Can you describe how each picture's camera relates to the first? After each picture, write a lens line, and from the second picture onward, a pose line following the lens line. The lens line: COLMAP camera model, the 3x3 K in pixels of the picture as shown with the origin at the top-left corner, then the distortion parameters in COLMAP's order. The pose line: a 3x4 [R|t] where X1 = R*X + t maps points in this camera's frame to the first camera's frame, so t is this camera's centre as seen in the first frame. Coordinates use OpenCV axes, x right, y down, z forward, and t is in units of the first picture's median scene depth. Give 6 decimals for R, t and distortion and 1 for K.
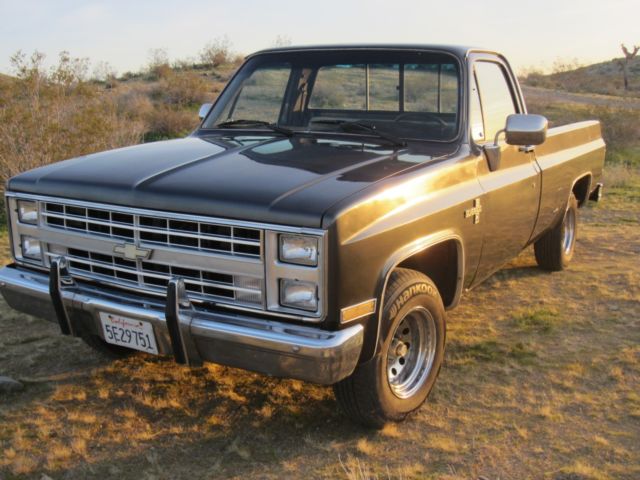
lens RADIAL K [[697.4, 0, 320.0], [0, 697.4, 240.0], [0, 0, 1]] dist [-0.038152, -0.013837]
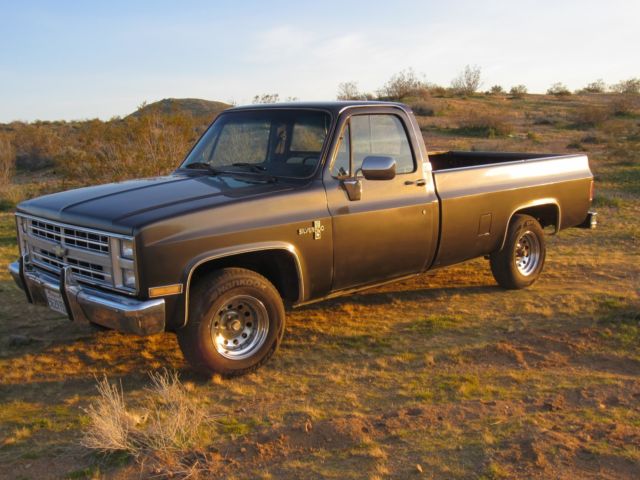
lens RADIAL K [[697.4, 0, 320.0], [0, 697.4, 240.0], [0, 0, 1]] dist [-0.038152, -0.013837]
pose [[0.961925, 0.018680, -0.272676, 0.689352], [-0.030105, 0.998833, -0.037775, 0.032724], [0.271652, 0.044546, 0.961364, -0.336835]]
